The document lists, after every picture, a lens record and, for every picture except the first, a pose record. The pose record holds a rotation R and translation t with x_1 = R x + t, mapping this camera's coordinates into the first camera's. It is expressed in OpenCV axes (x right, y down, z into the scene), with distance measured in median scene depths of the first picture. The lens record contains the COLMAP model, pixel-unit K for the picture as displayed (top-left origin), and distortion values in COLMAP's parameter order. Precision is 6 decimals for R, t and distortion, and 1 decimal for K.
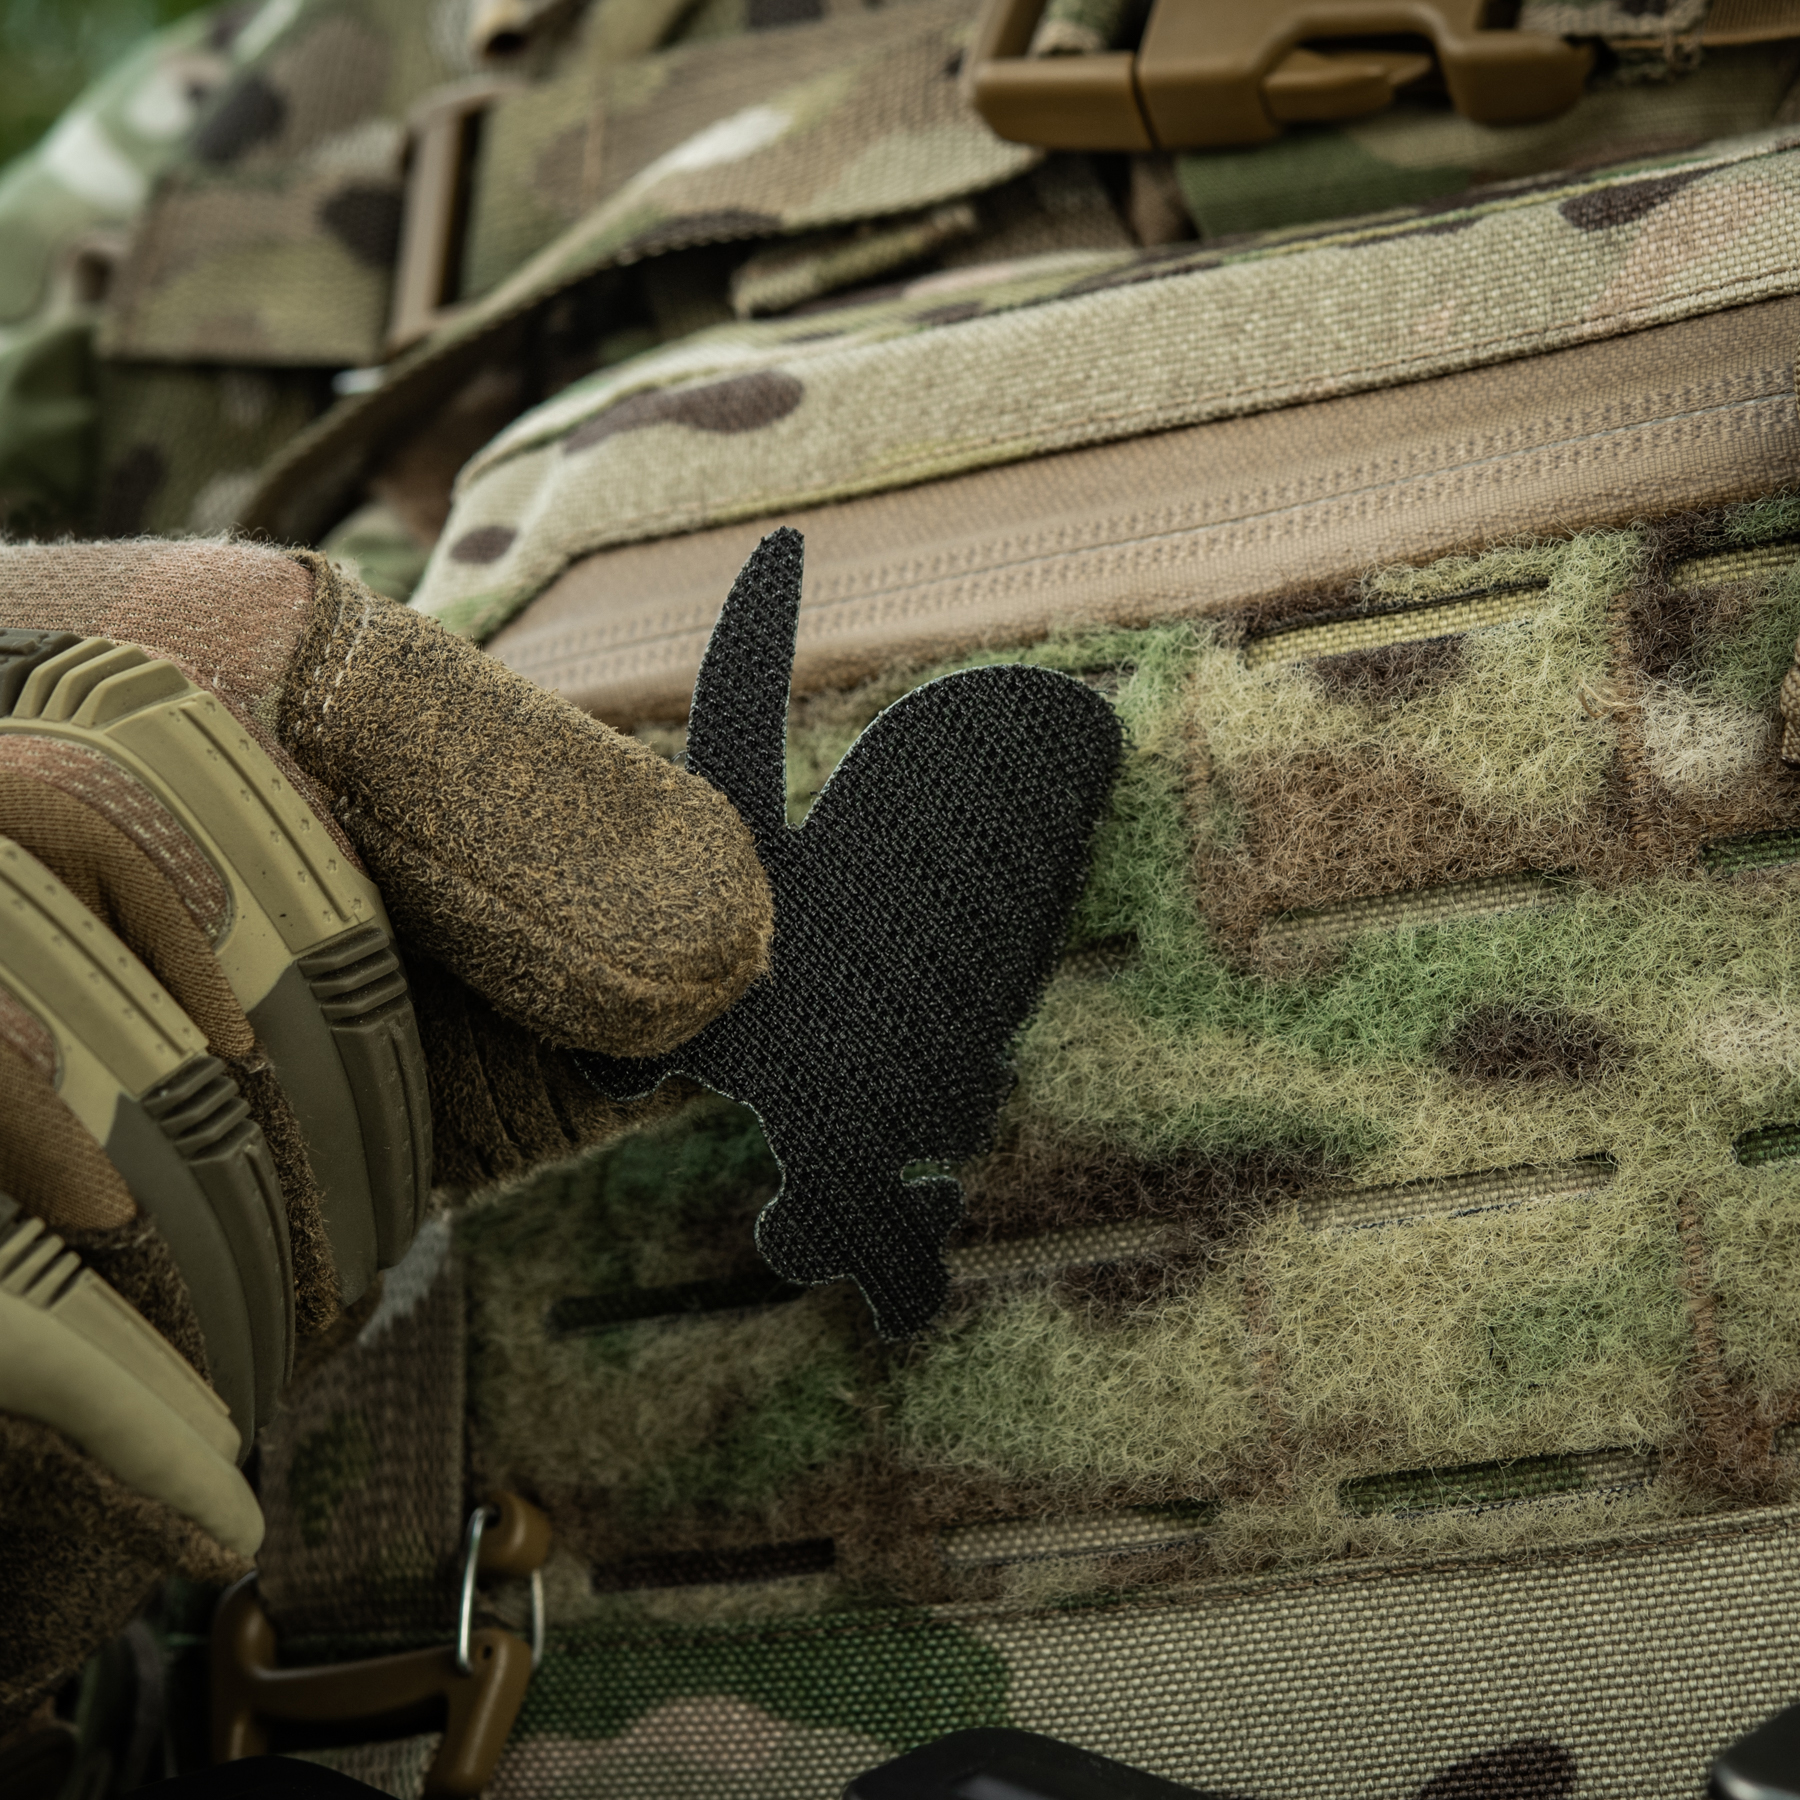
lens RADIAL K [[5418.0, 0, 897.6], [0, 5418.0, 866.9], [0, 0, 1]] dist [-0.069649, 1.050677]
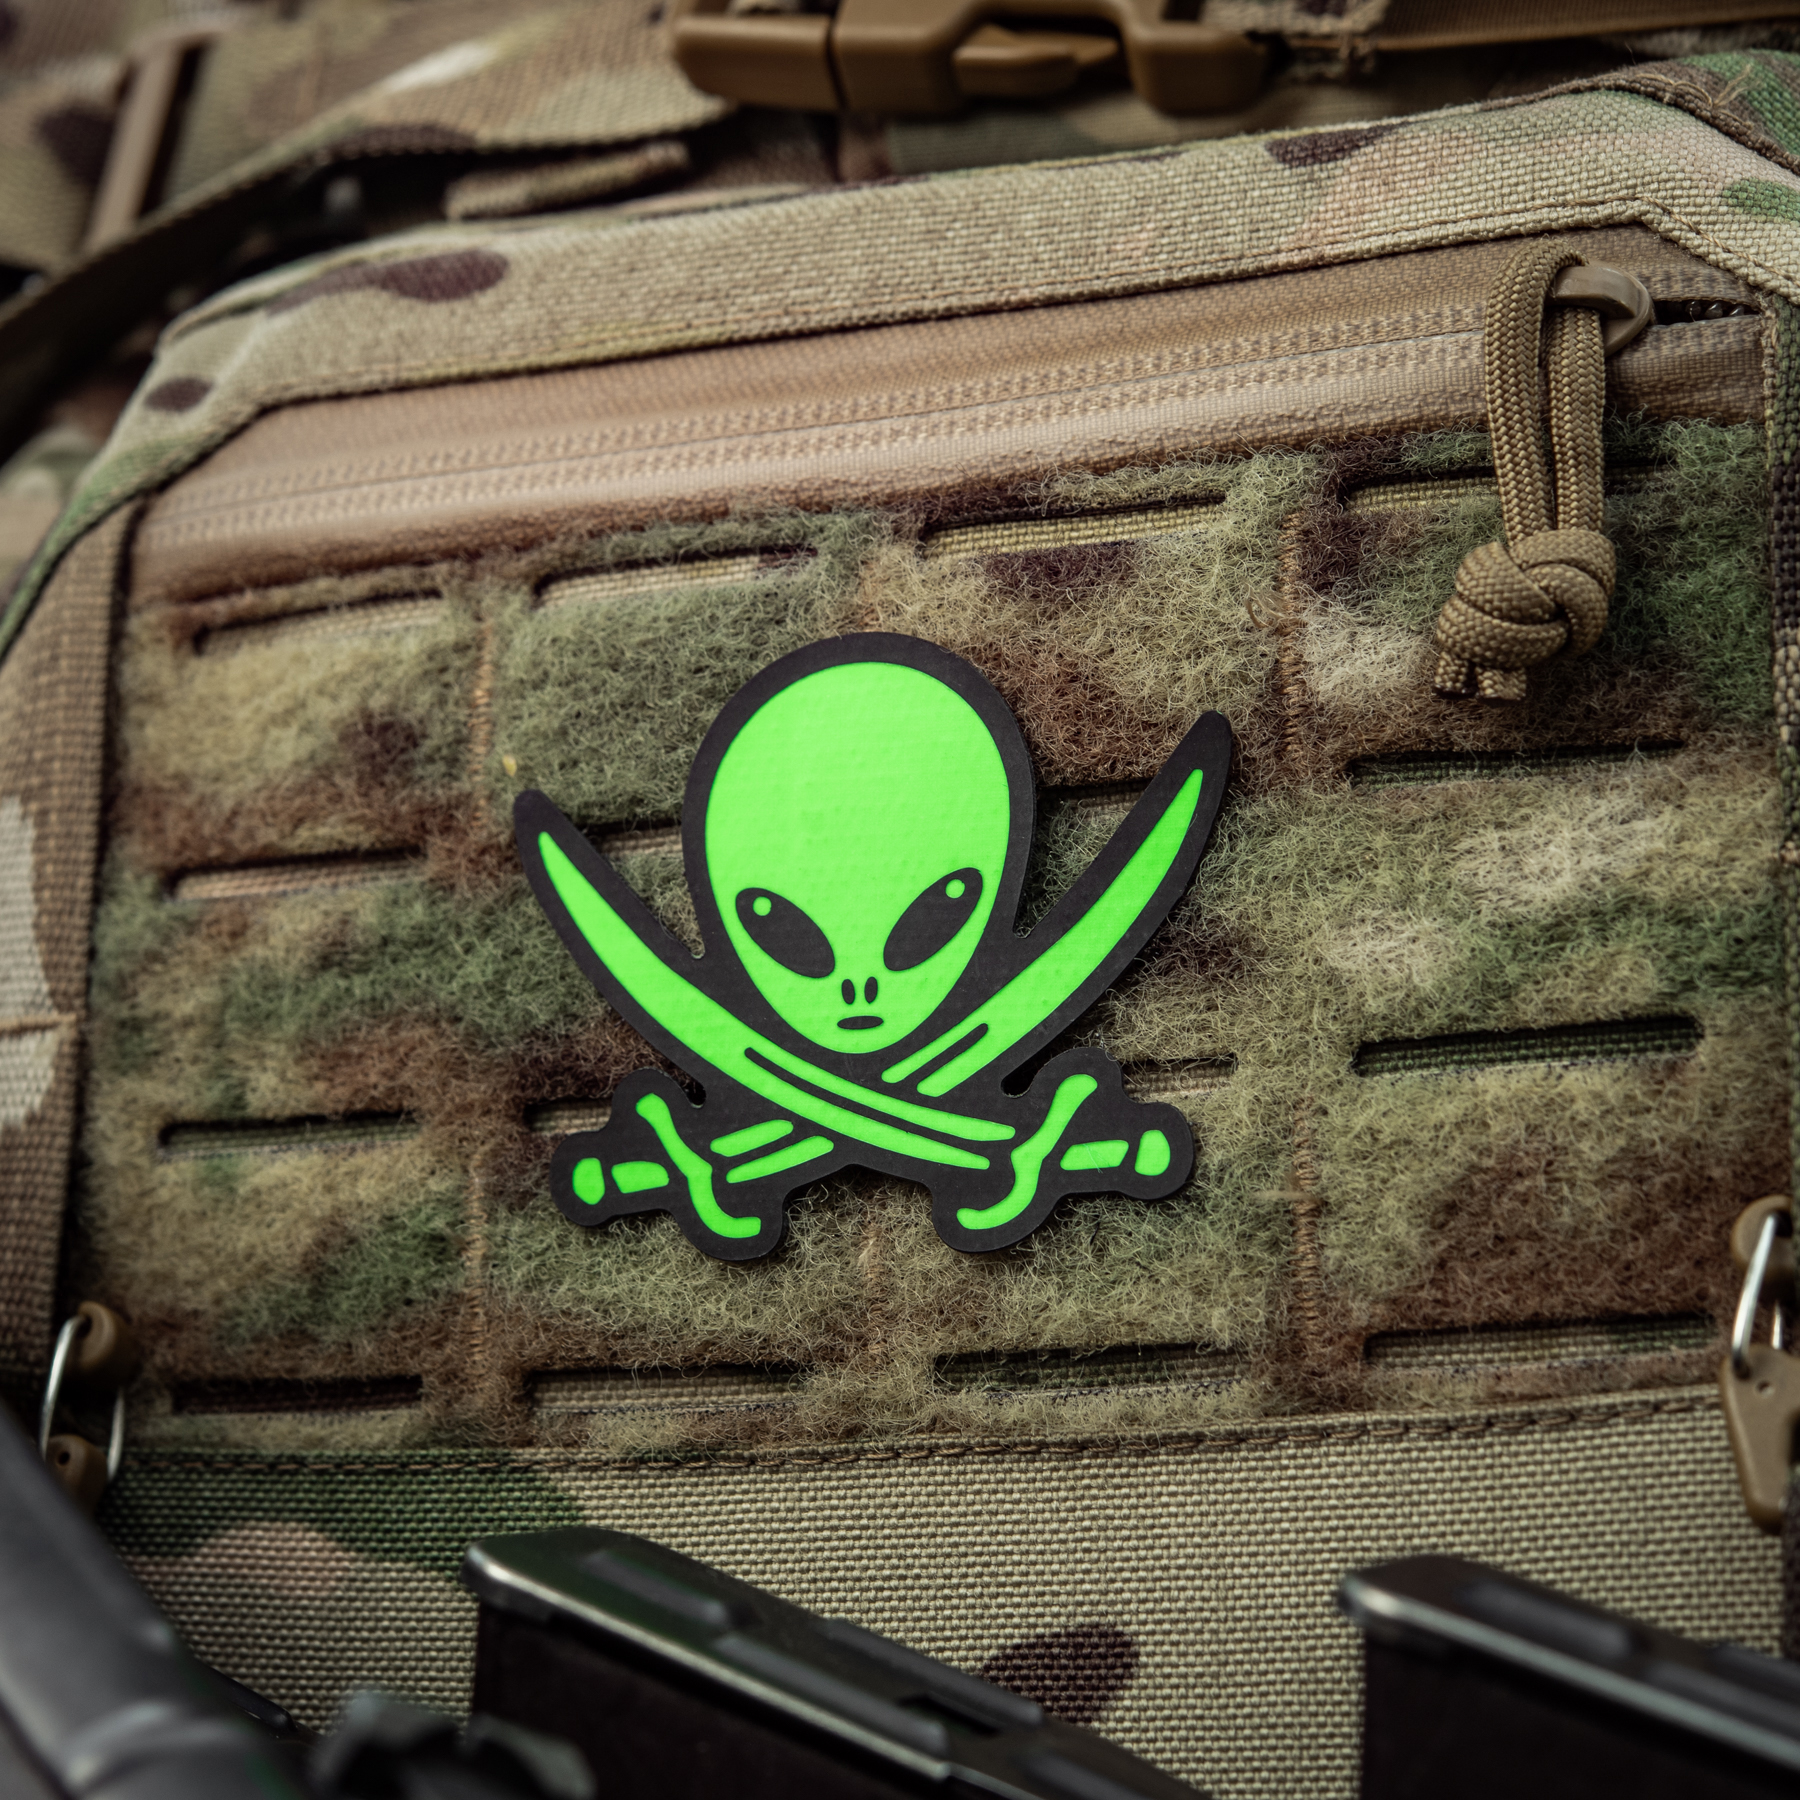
lens RADIAL K [[4311.3, 0, 944.0], [0, 4311.3, 1037.7], [0, 0, 1]] dist [0.110105, -0.240195]
pose [[0.990653, 0.099115, 0.093713, 0.002384], [-0.099066, 0.995067, -0.005189, 0.058536], [-0.093765, -0.004143, 0.995586, 0.197399]]
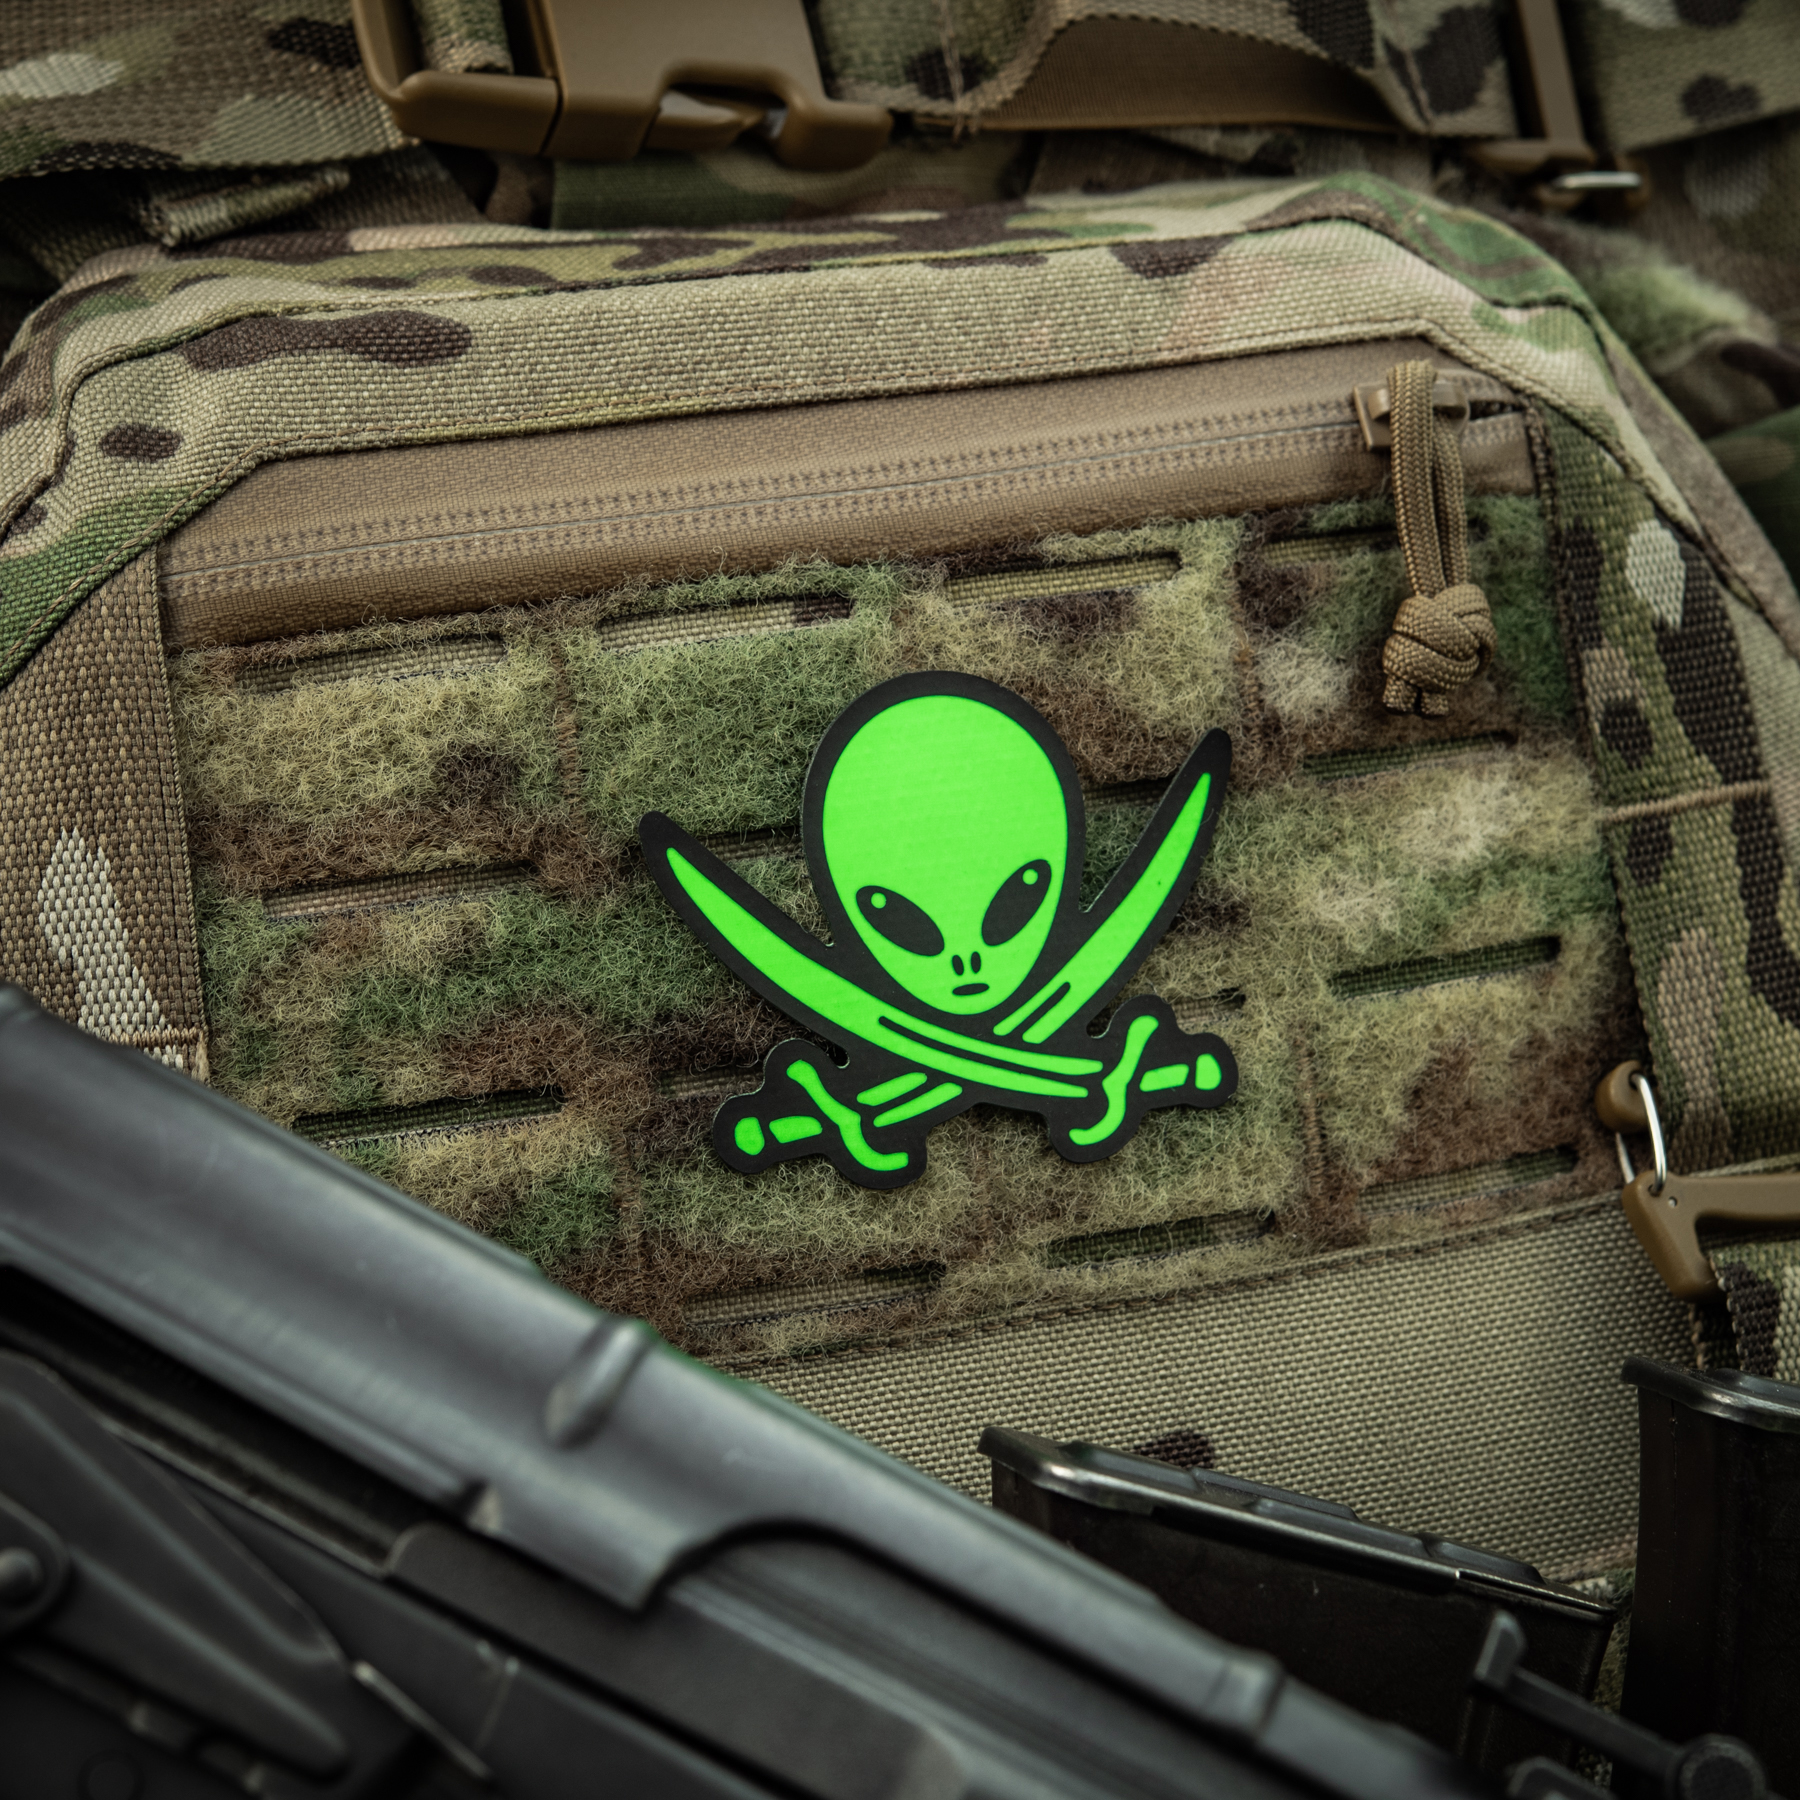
lens RADIAL K [[4311.3, 0, 944.0], [0, 4311.3, 1037.7], [0, 0, 1]] dist [0.110105, -0.240195]
pose [[0.757085, -0.015070, 0.653142, -0.607539], [-0.036874, 0.997155, 0.065750, -0.002288], [-0.652275, -0.073862, 0.754375, 0.243470]]
